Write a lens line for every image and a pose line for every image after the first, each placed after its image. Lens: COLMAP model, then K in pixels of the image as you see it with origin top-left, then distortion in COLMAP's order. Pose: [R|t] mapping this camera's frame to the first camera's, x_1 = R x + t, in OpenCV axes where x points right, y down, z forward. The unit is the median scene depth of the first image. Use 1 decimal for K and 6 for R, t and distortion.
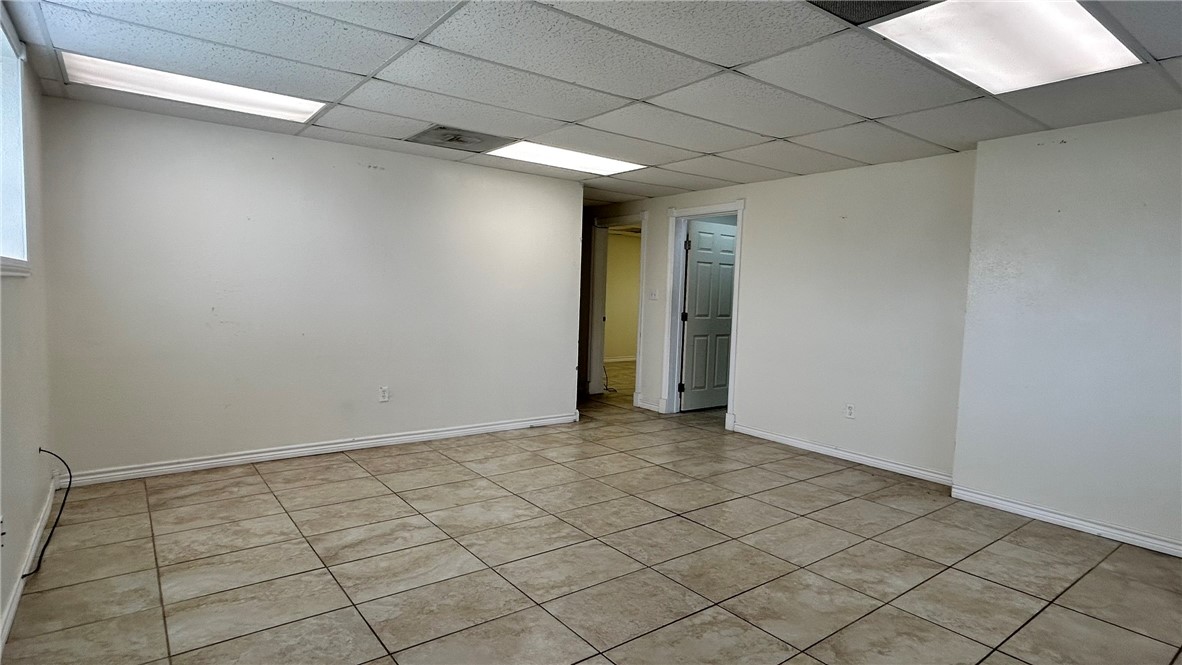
lens RADIAL K [[617.7, 0, 589.9], [0, 617.7, 325.7], [0, 0, 1]] dist [-0.002550, -0.003166]
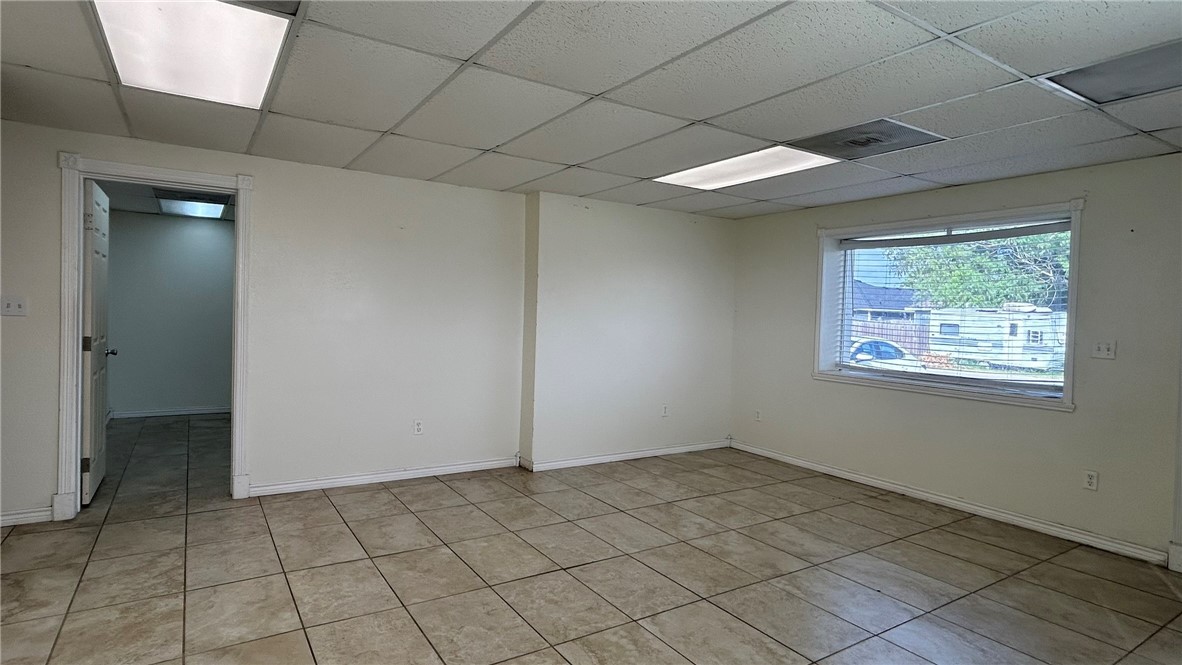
lens RADIAL K [[617.7, 0, 590.3], [0, 617.7, 339.3], [0, 0, 1]] dist [-0.002550, -0.003166]
pose [[0.077409, -0.071373, 0.994441, -0.609887], [0.028853, 0.997177, 0.069323, -0.071655], [-0.996582, 0.023326, 0.079250, 0.754572]]
